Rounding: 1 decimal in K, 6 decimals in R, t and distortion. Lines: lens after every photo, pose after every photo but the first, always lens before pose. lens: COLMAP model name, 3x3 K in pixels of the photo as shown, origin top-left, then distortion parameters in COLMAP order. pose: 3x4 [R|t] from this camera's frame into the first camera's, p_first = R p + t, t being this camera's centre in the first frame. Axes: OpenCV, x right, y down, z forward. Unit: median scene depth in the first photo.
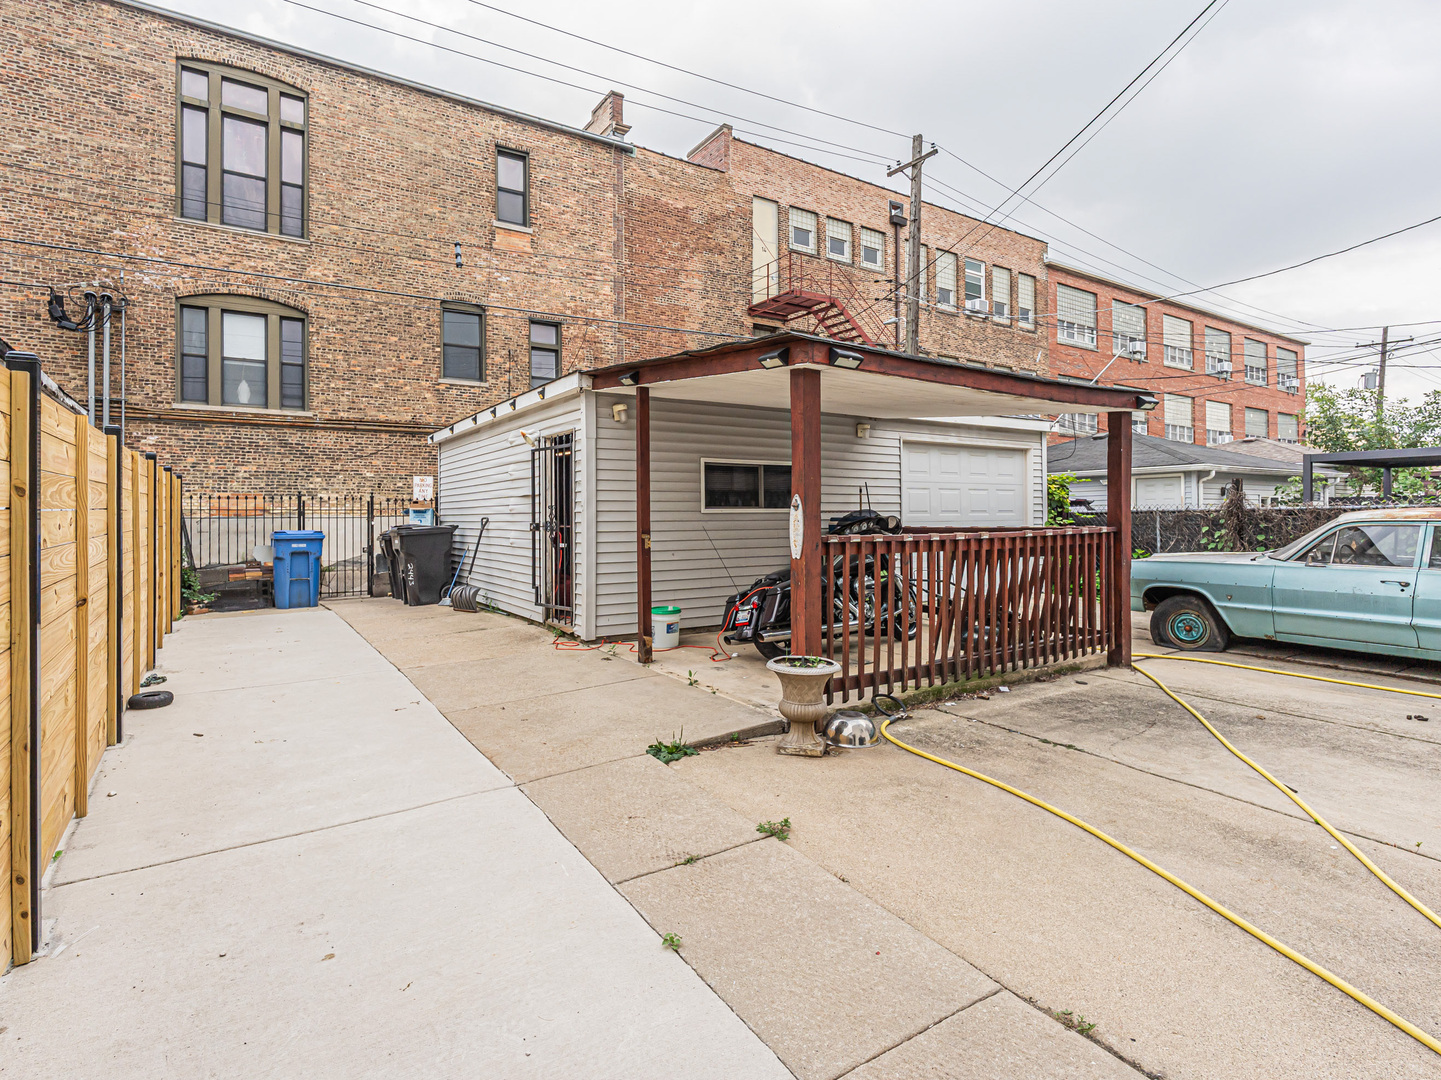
lens RADIAL K [[730.8, 0, 723.5], [0, 730.8, 506.3], [0, 0, 1]] dist [0.000097, -0.000388]
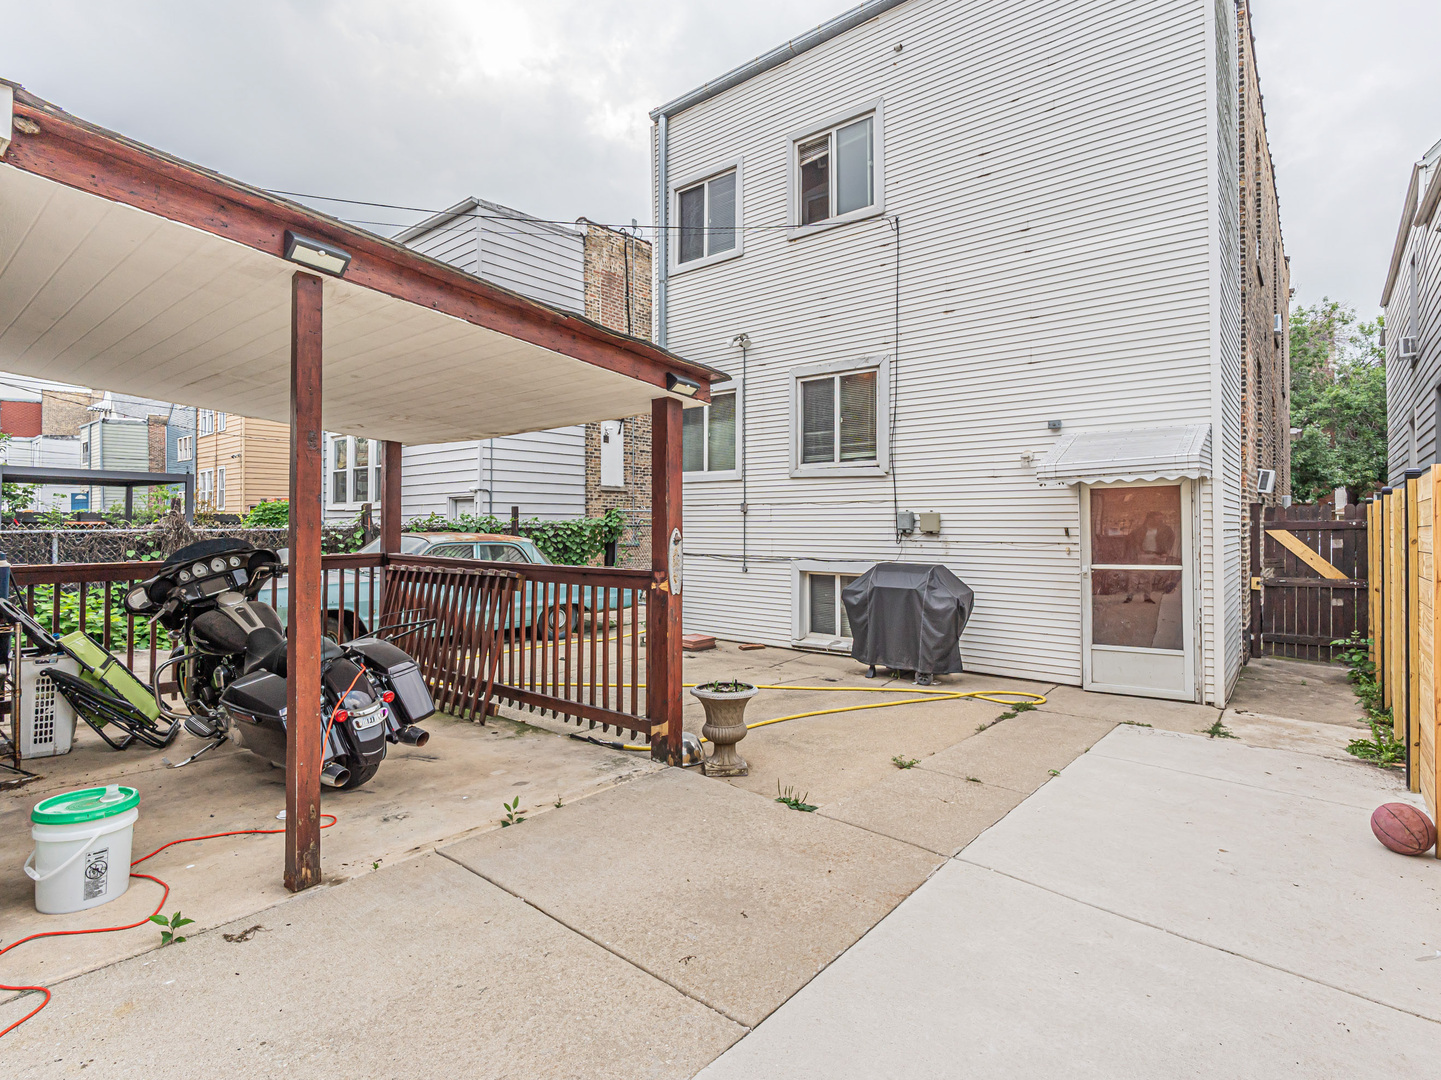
lens RADIAL K [[747.0, 0, 710.1], [0, 747.0, 541.7], [0, 0, 1]] dist [-0.013777, -0.000040]
pose [[-0.278099, -0.016992, 0.960402, -1.053727], [-0.009832, 0.999841, 0.014843, -0.016206], [-0.960502, -0.005315, -0.278222, 1.516280]]
